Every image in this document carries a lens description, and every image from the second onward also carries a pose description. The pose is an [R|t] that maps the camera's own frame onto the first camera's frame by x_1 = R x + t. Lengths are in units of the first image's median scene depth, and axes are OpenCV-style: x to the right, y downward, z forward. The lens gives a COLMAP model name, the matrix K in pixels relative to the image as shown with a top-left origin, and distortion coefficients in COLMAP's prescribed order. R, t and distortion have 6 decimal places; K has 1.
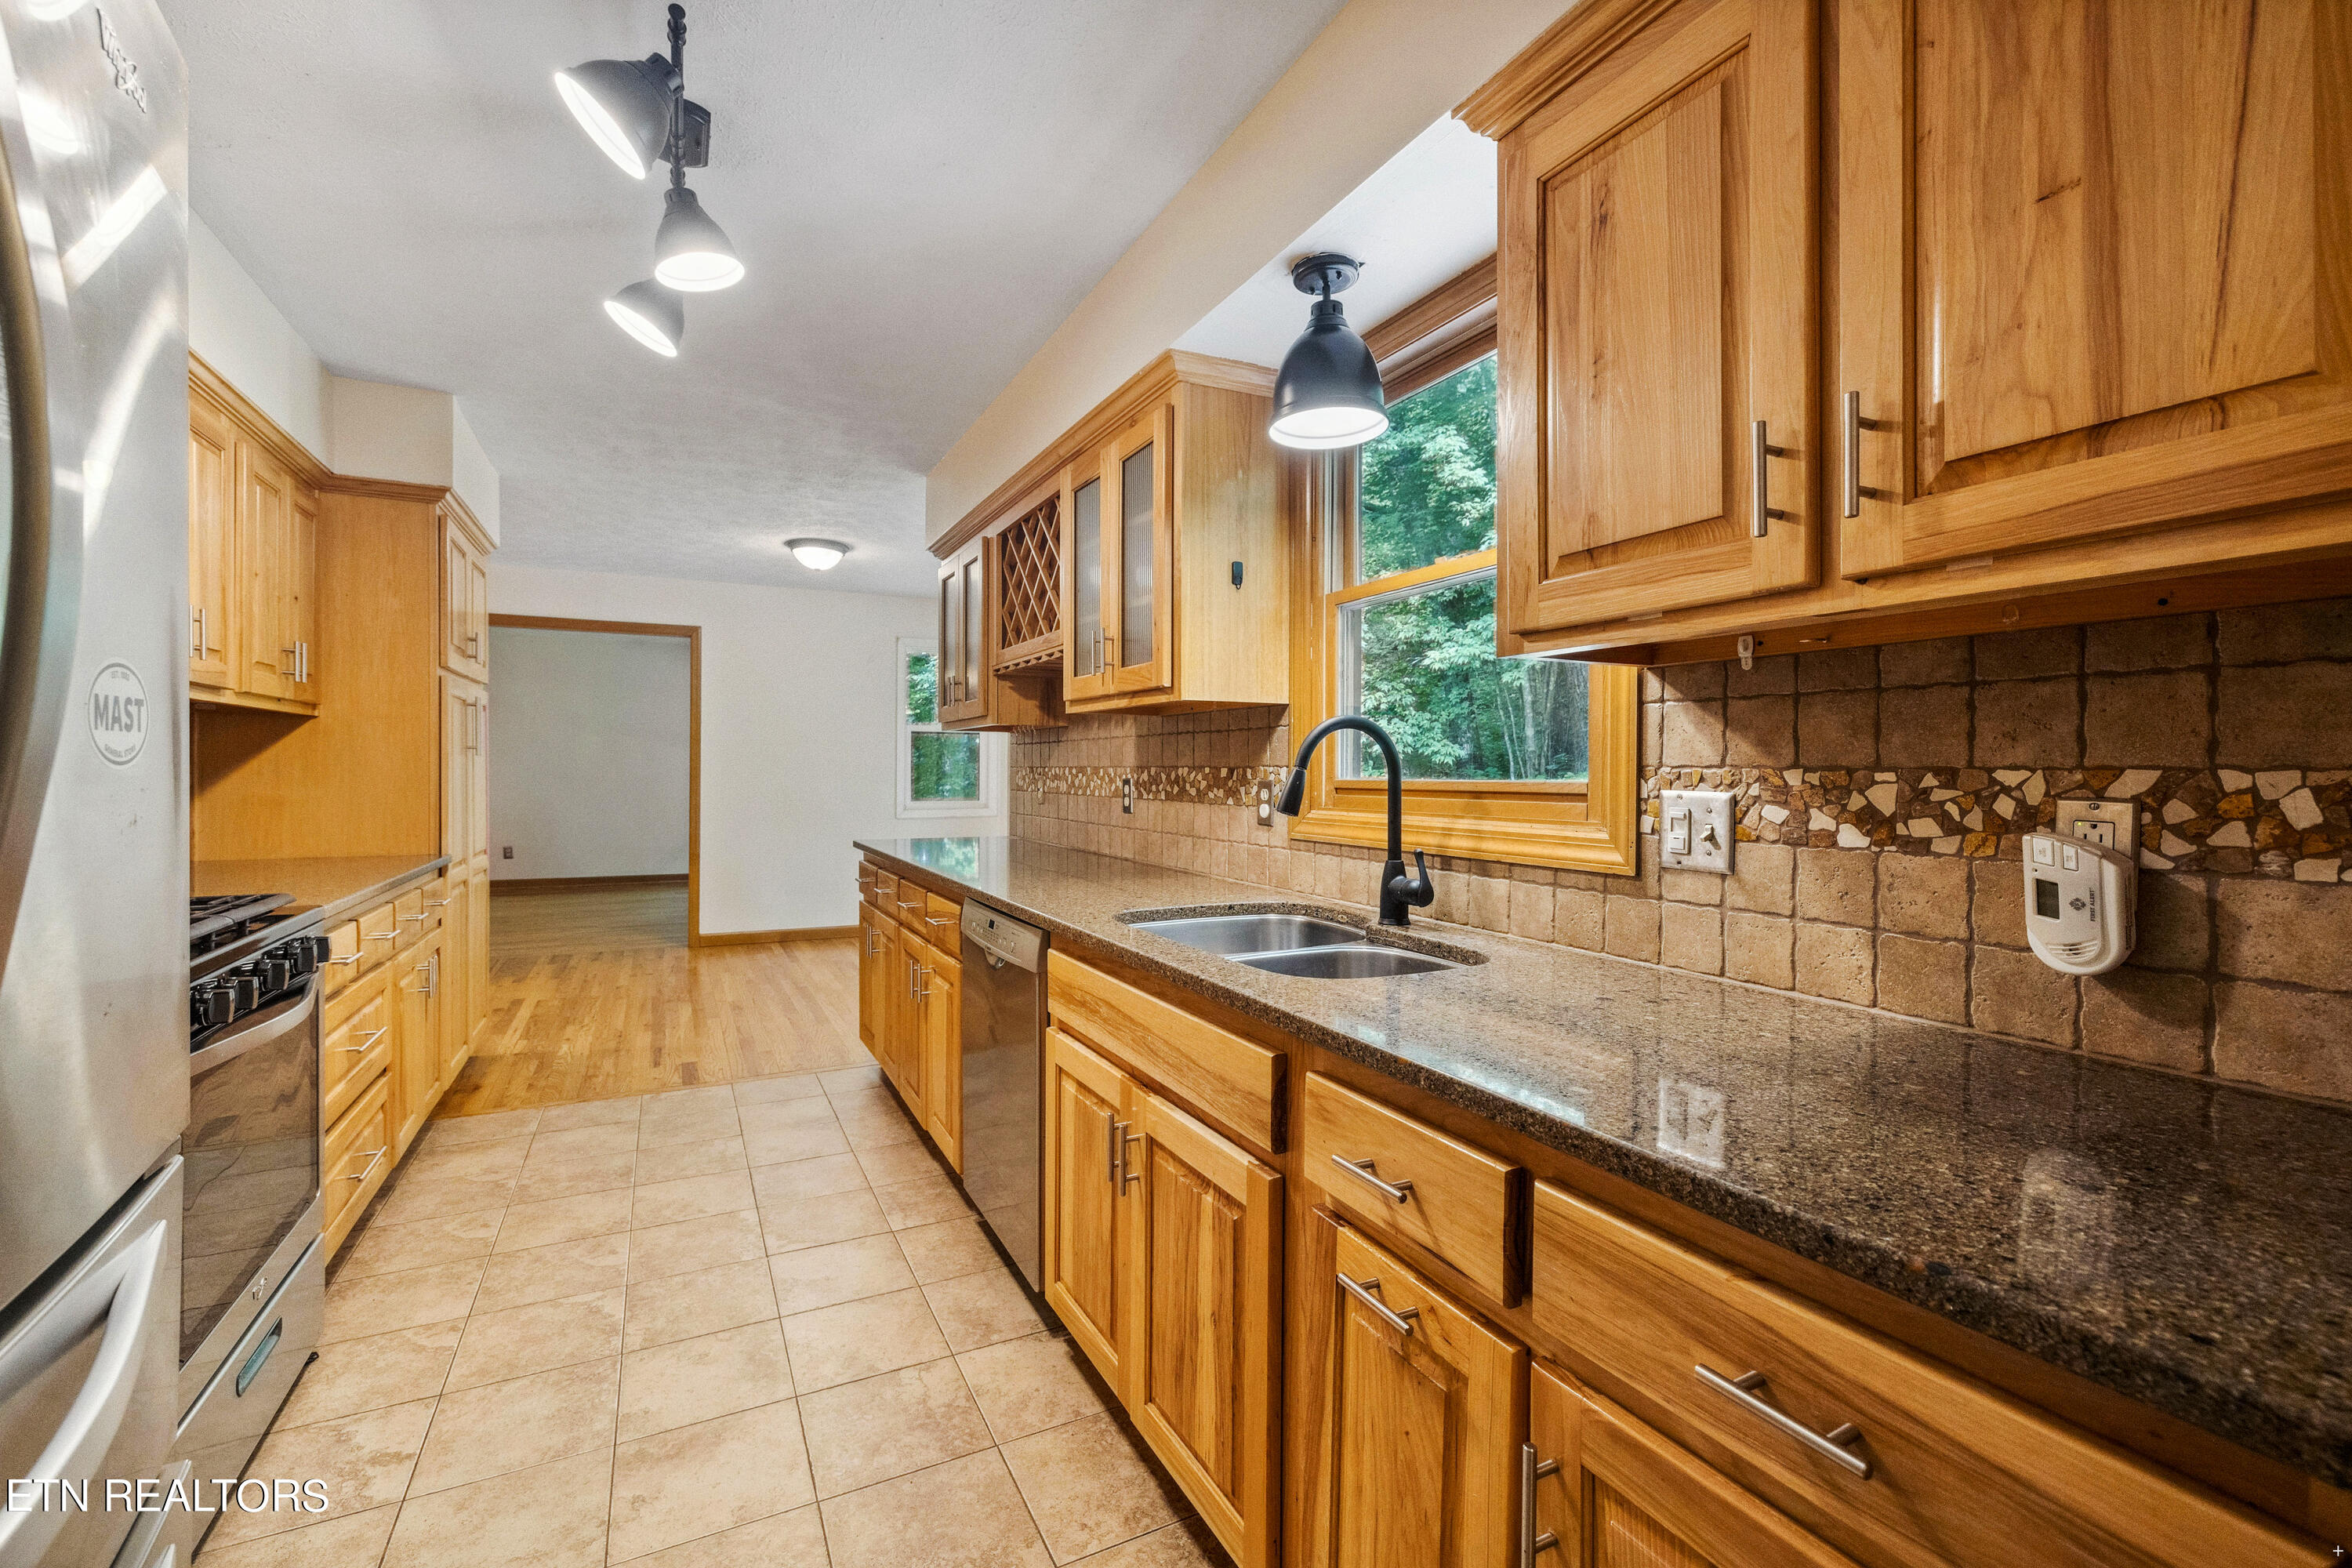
lens RADIAL K [[1012.3, 0, 1172.5], [0, 1012.3, 764.2], [0, 0, 1]] dist [0.002653, 0.000349]
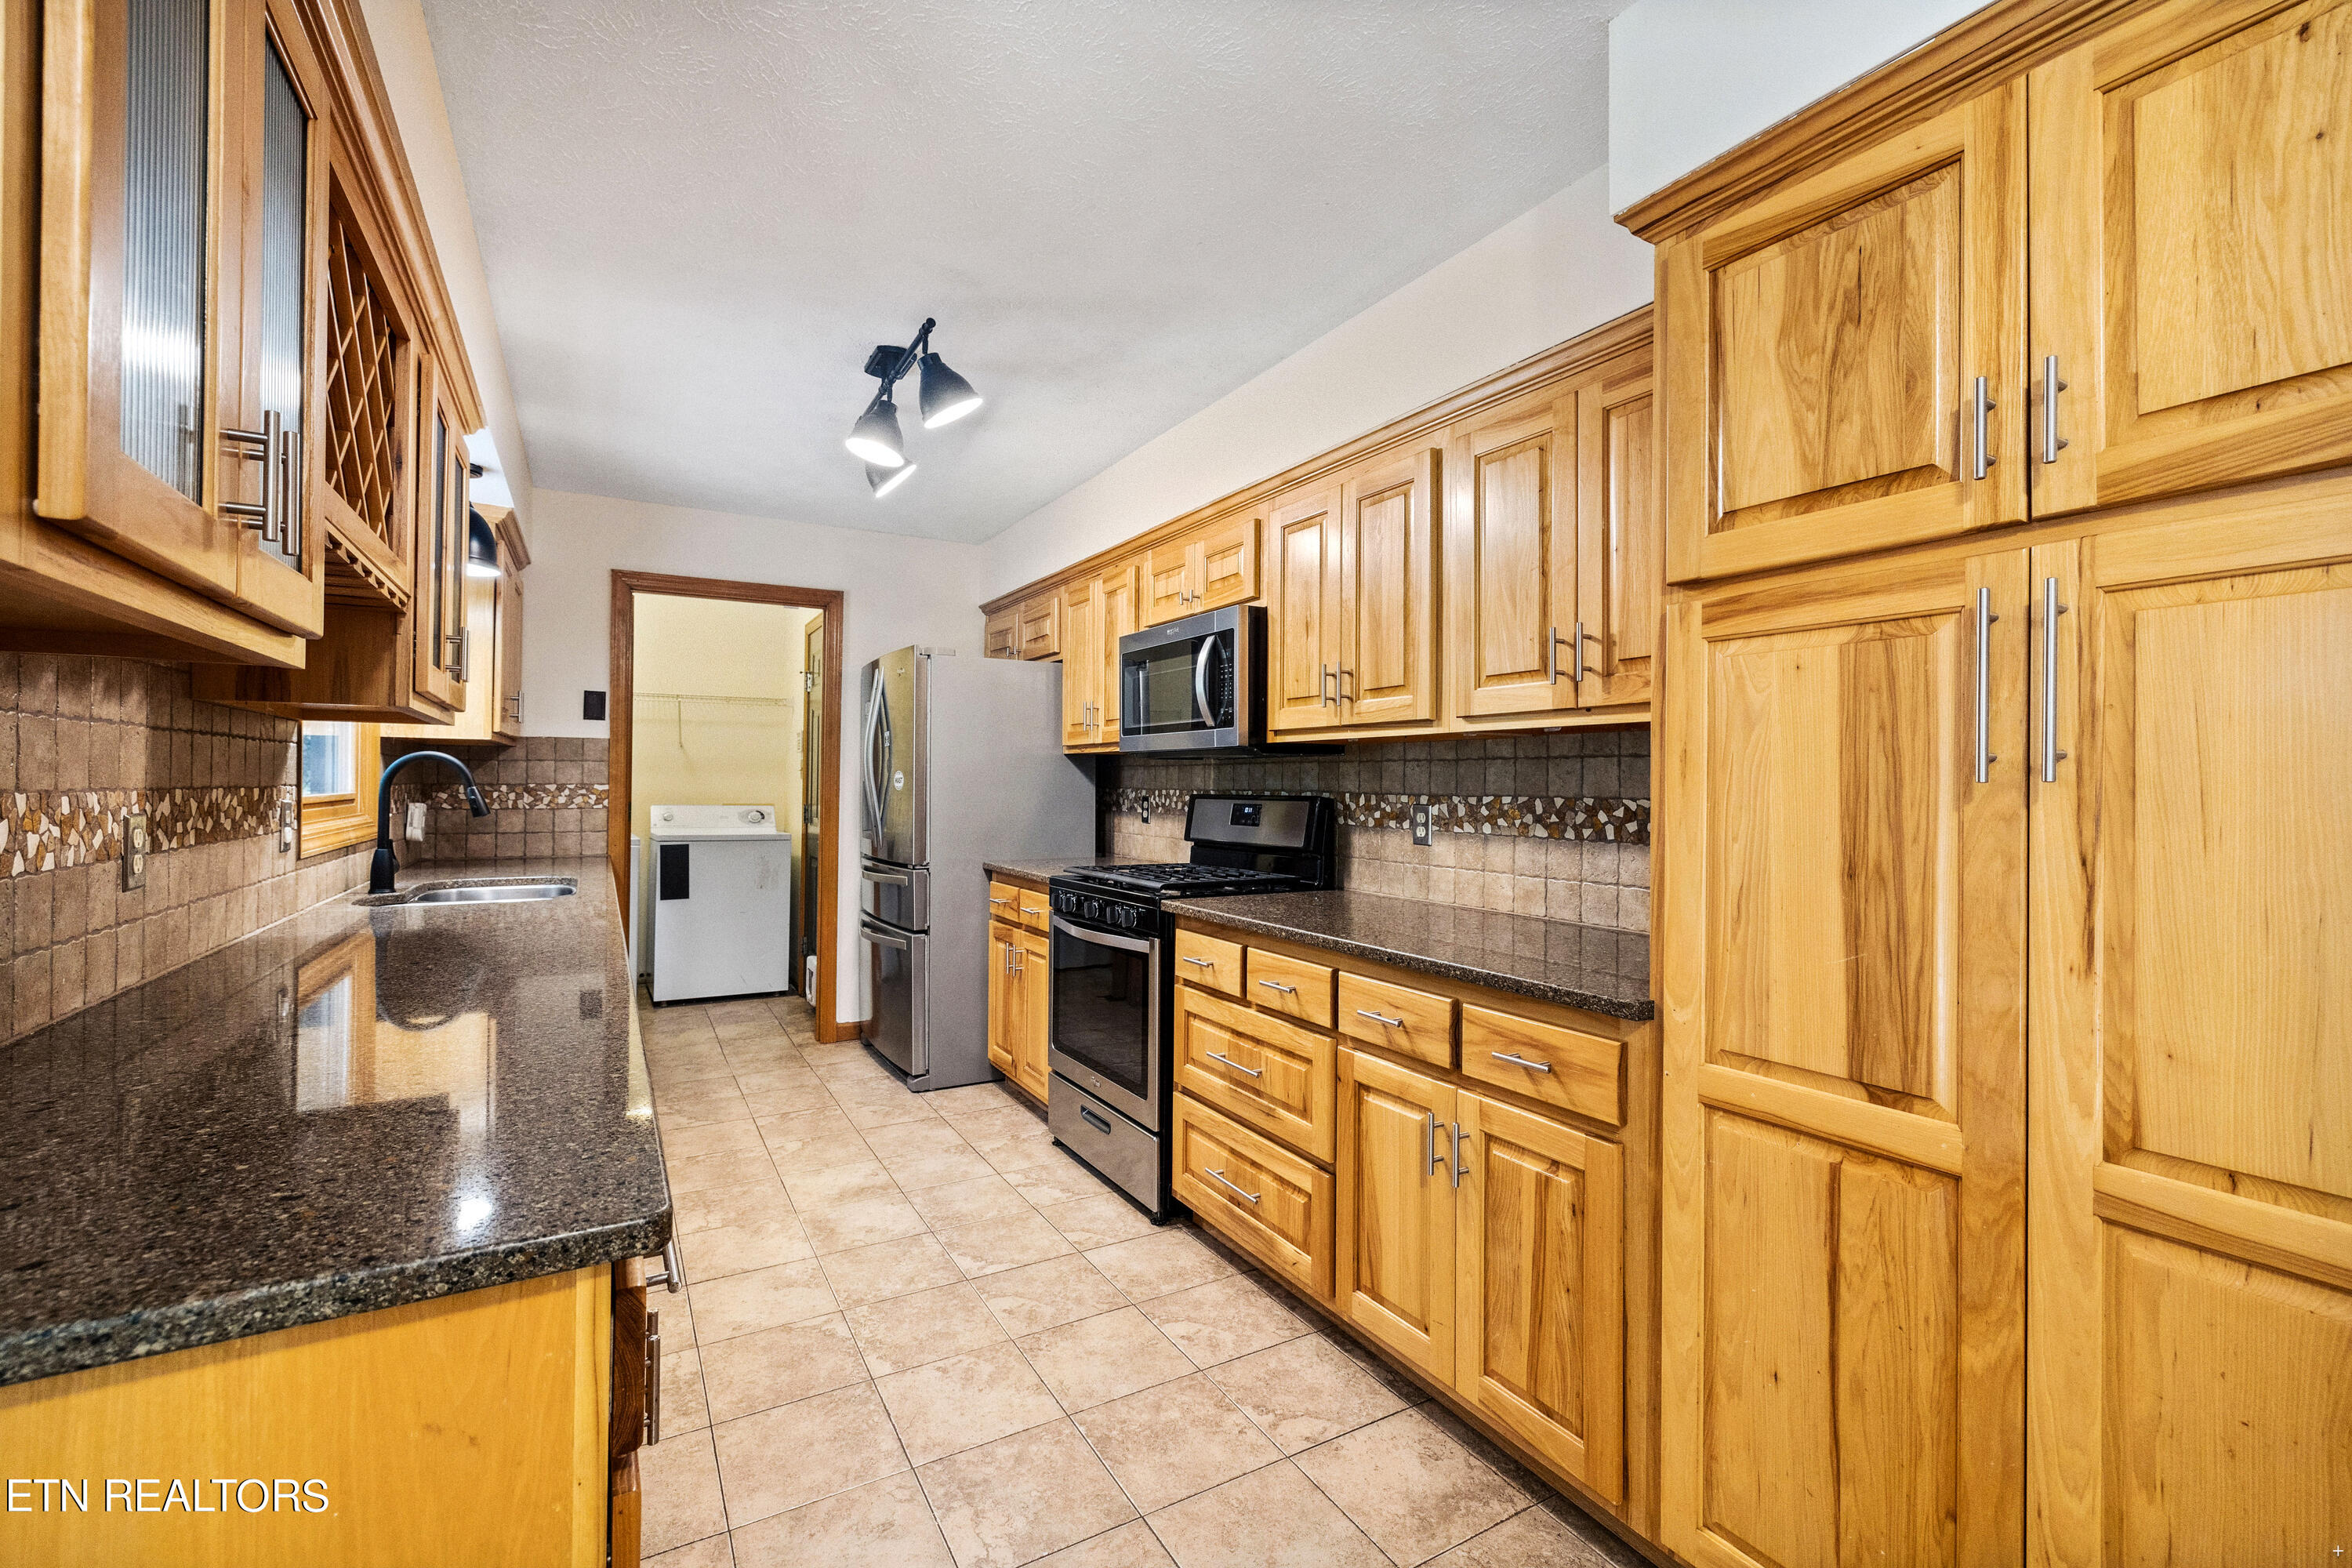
lens RADIAL K [[994.2, 0, 1174.7], [0, 994.2, 778.0], [0, 0, 1]] dist [-0.002181, -0.000026]
pose [[-0.998137, -0.013968, -0.059394, -0.571822], [-0.013364, 0.999855, -0.010543, -0.004959], [0.059533, -0.009730, -0.998179, 1.716472]]
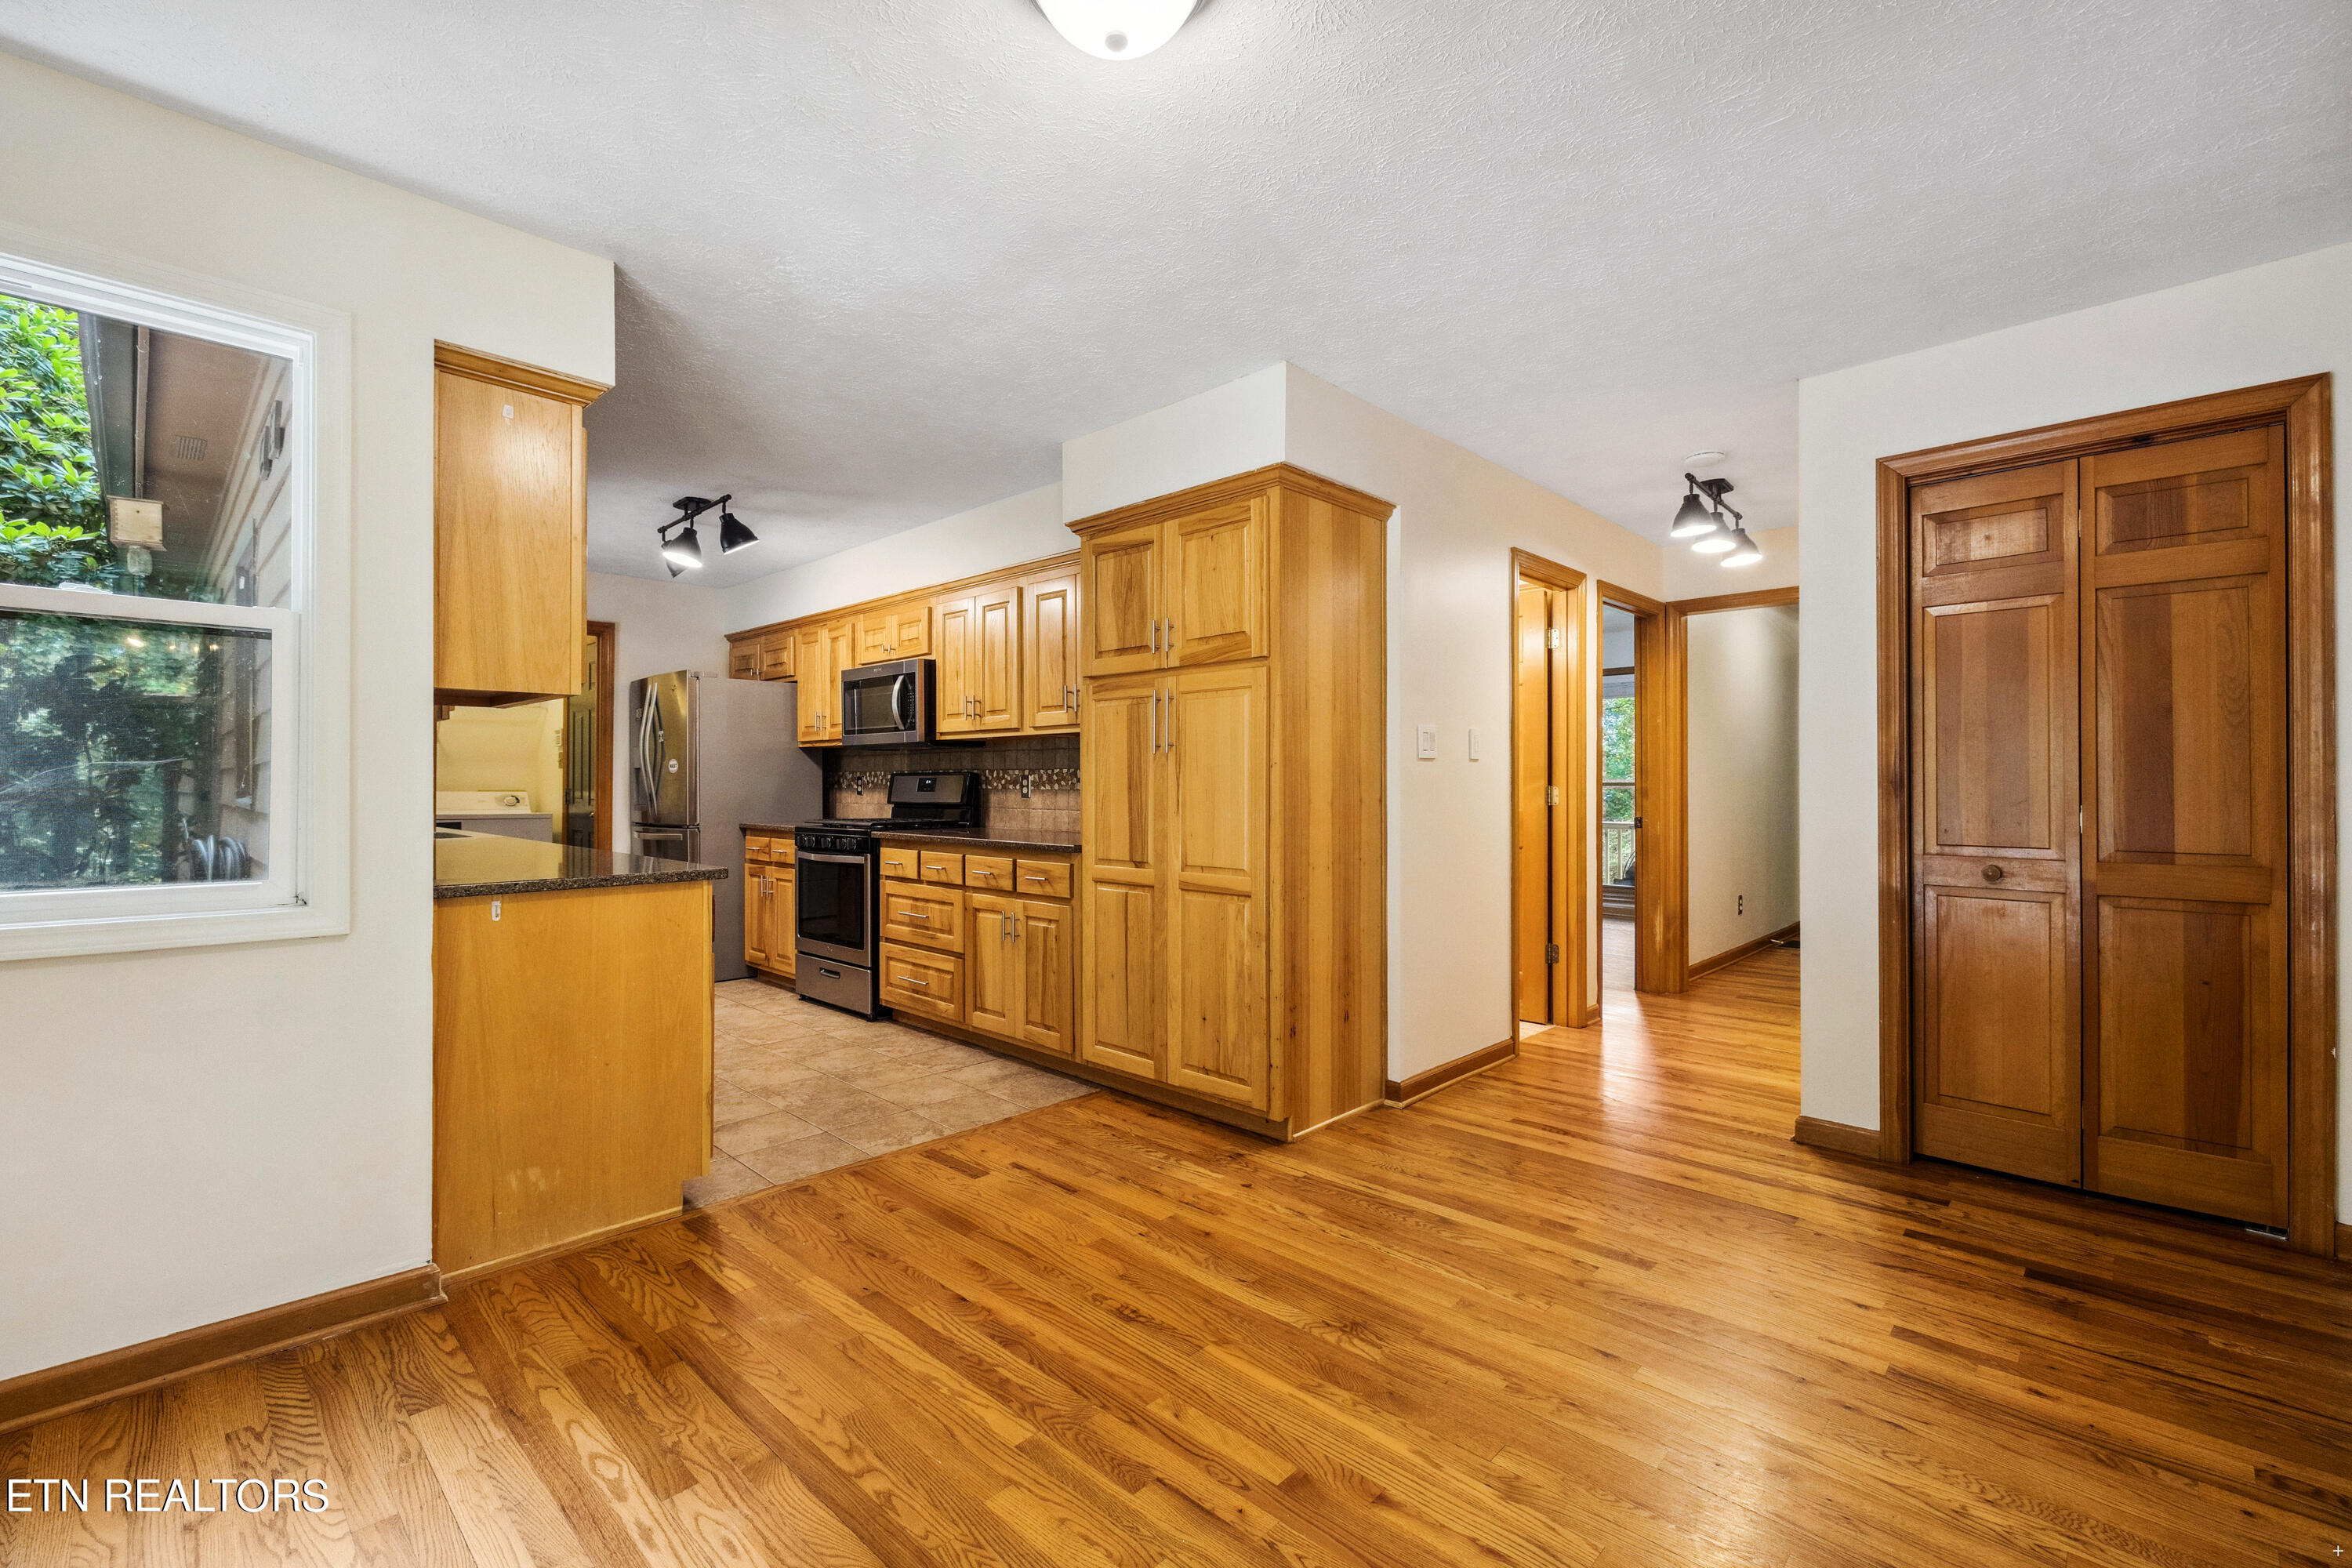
lens RADIAL K [[1010.3, 0, 1201.5], [0, 1010.3, 781.6], [0, 0, 1]] dist [-0.001097, -0.000011]
pose [[-0.935163, -0.005361, -0.354176, -0.535672], [-0.002935, 0.999968, -0.007385, 0.031568], [0.354205, -0.005866, -0.935149, 2.517299]]
